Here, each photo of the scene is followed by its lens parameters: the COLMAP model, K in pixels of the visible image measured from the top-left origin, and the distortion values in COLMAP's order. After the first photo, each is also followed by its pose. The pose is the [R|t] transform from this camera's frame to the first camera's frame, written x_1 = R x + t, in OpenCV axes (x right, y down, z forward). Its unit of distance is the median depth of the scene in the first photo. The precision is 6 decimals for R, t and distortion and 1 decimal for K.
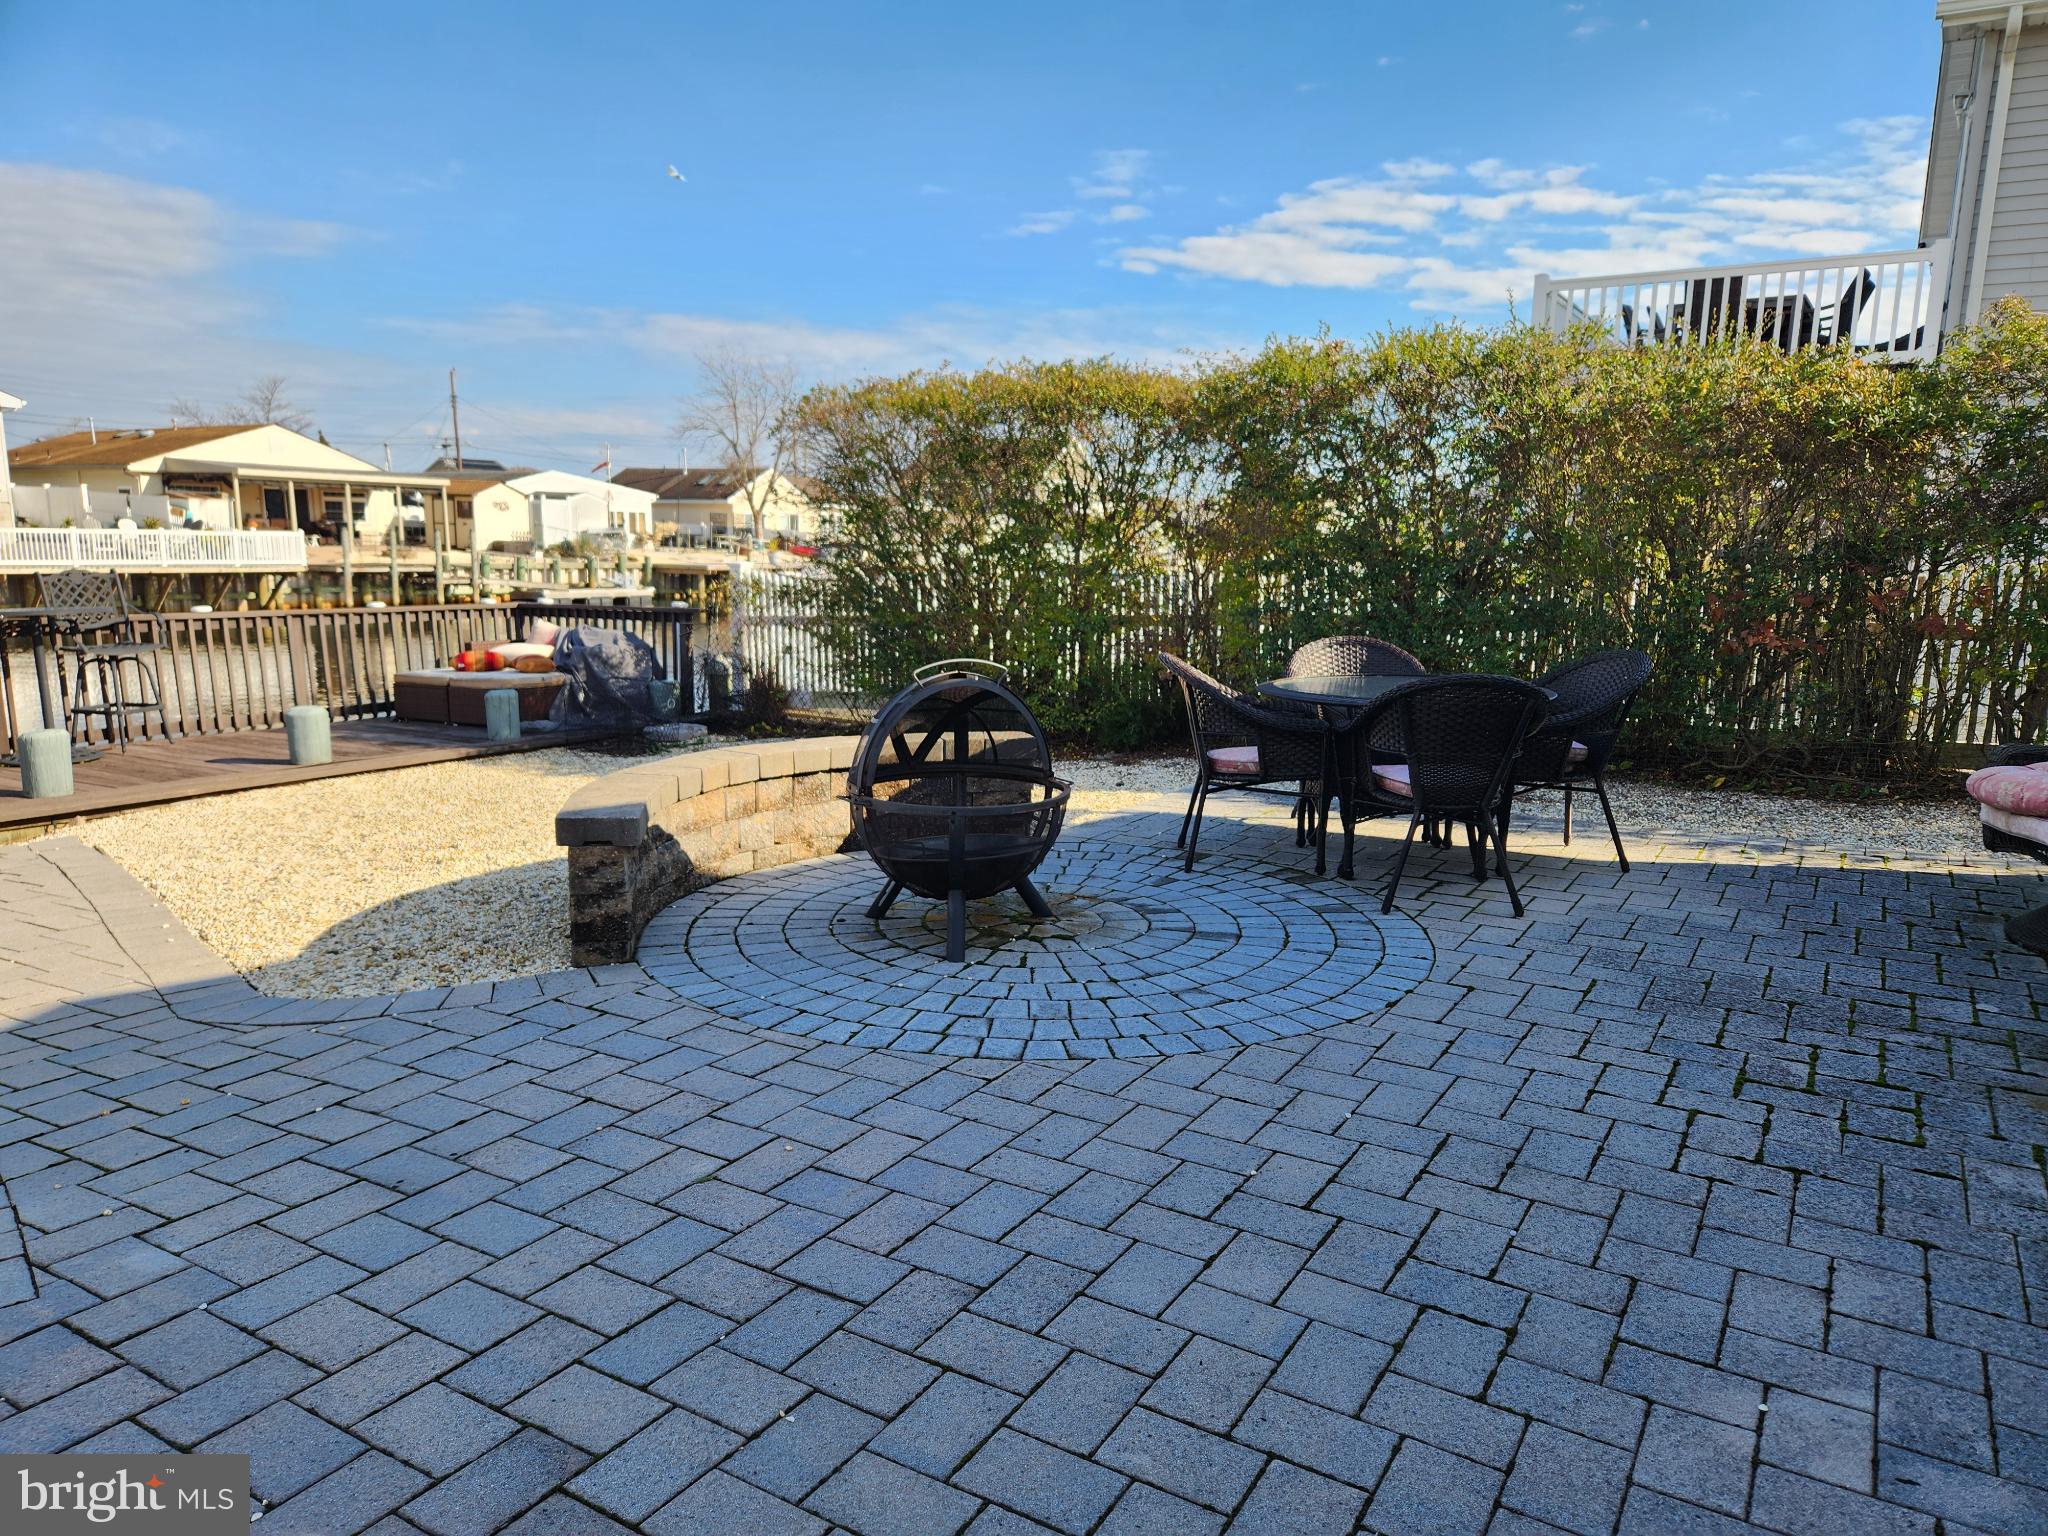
lens RADIAL K [[1375.9, 0, 1033.9], [0, 1375.9, 783.5], [0, 0, 1]] dist [0.061383, -0.033956]
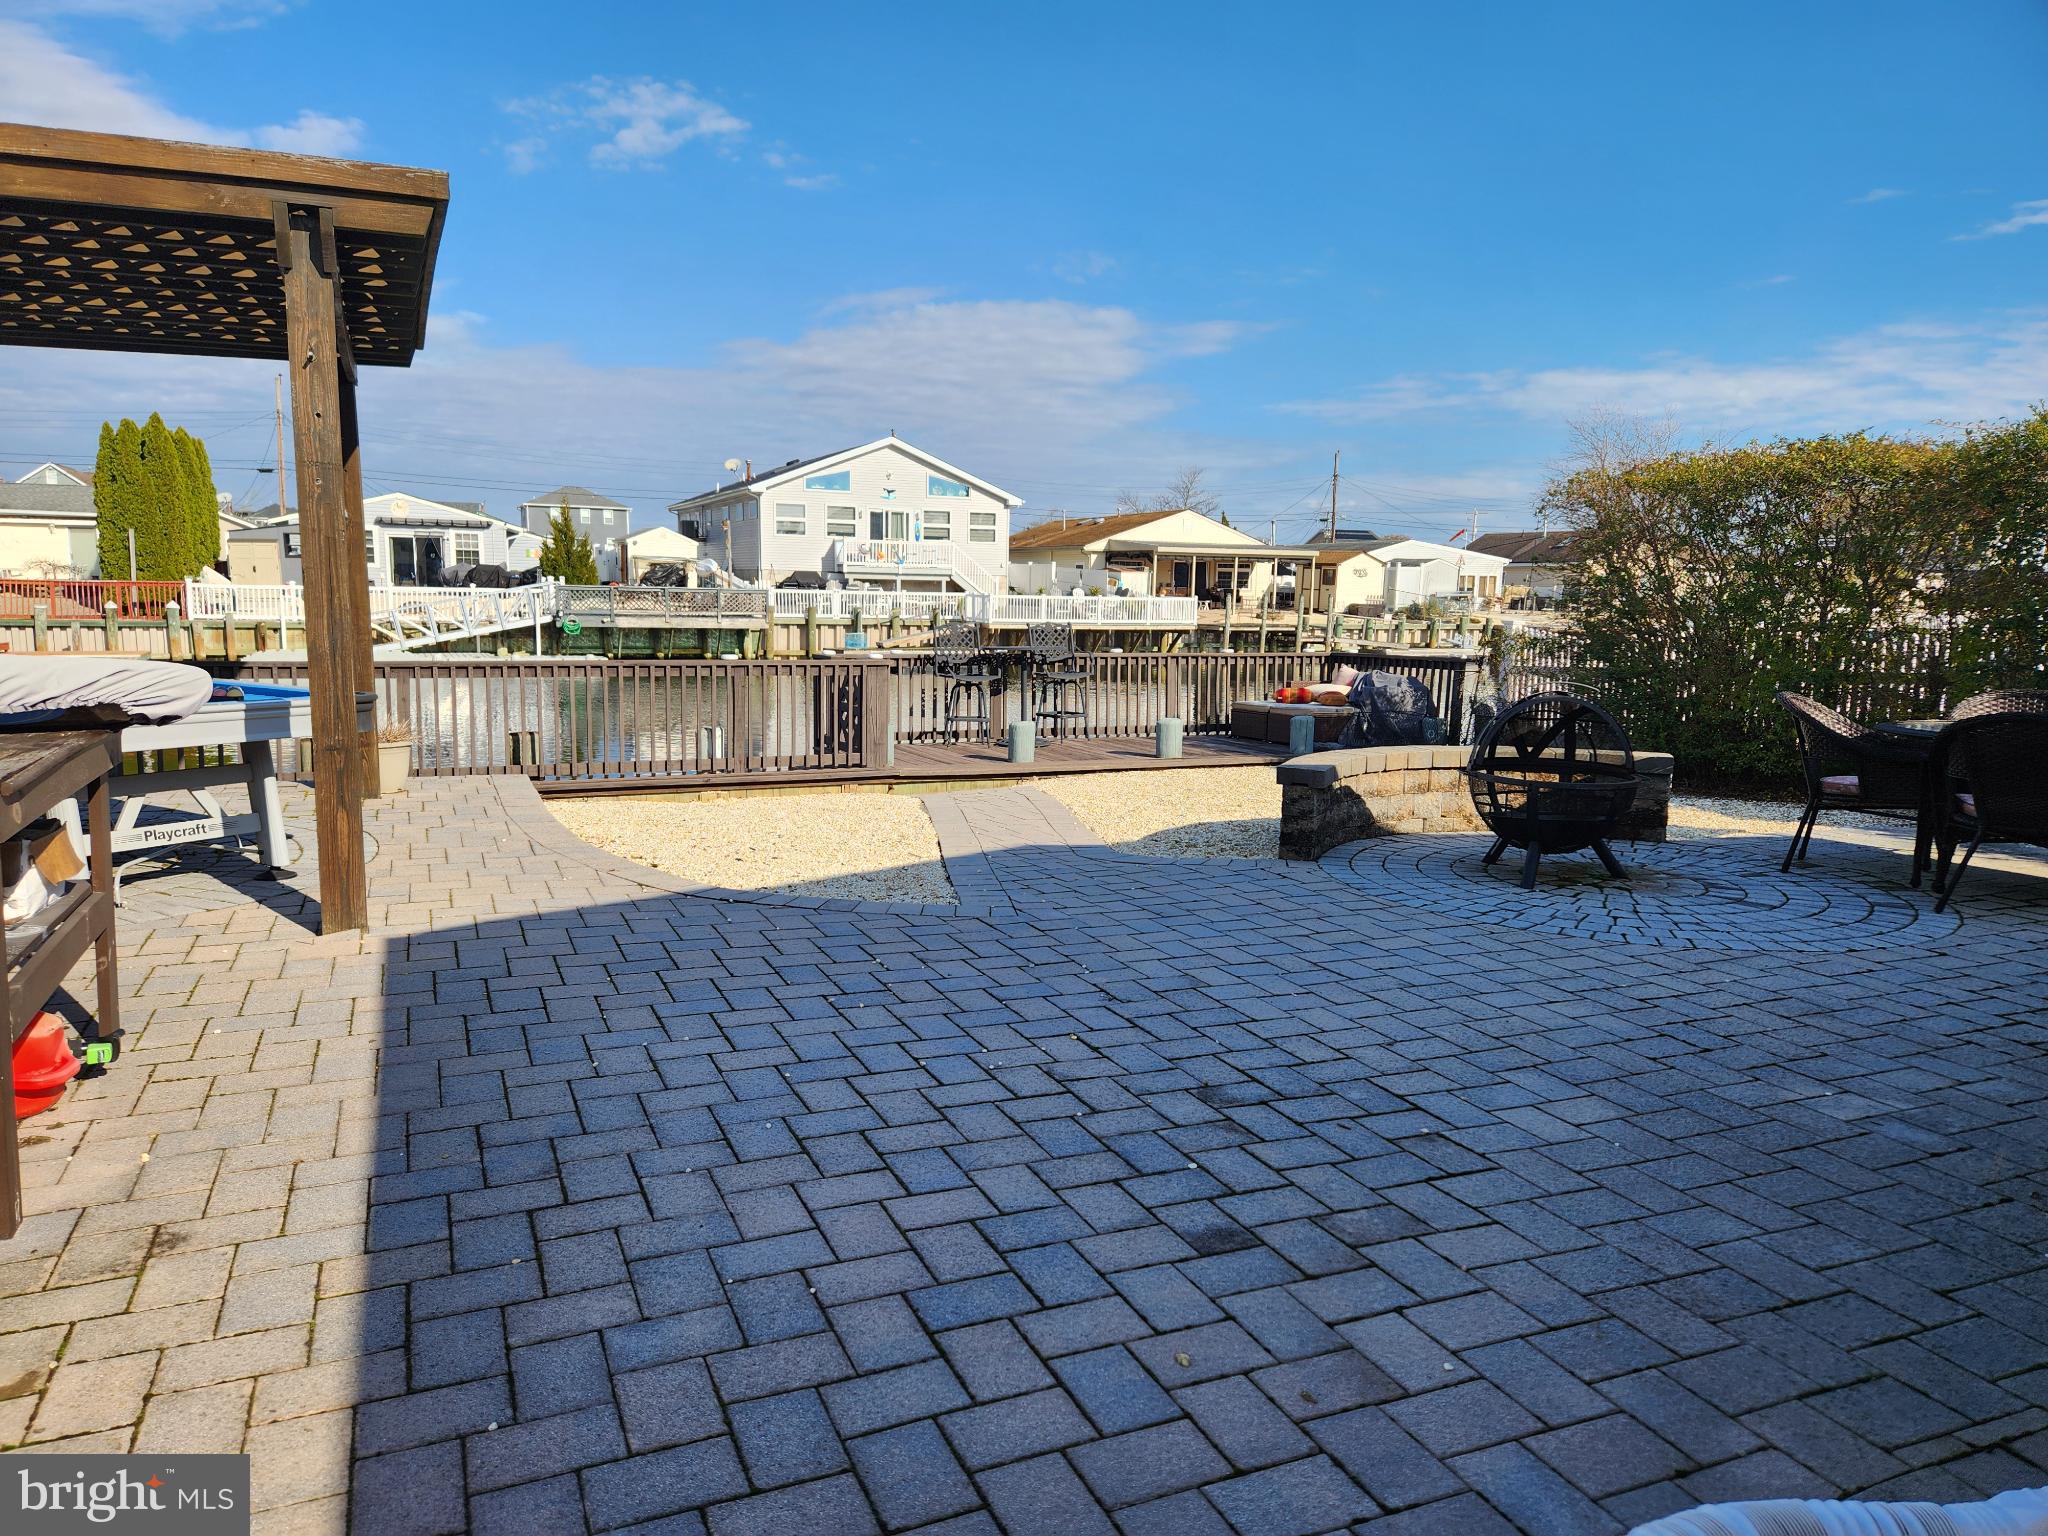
lens RADIAL K [[1375.9, 0, 1015.1], [0, 1375.9, 769.7], [0, 0, 1]] dist [0.061383, -0.033956]
pose [[0.819078, 0.073545, -0.568949, 0.125548], [-0.104438, 0.994292, -0.021825, 0.036255], [0.564096, 0.077296, 0.822083, -0.197810]]
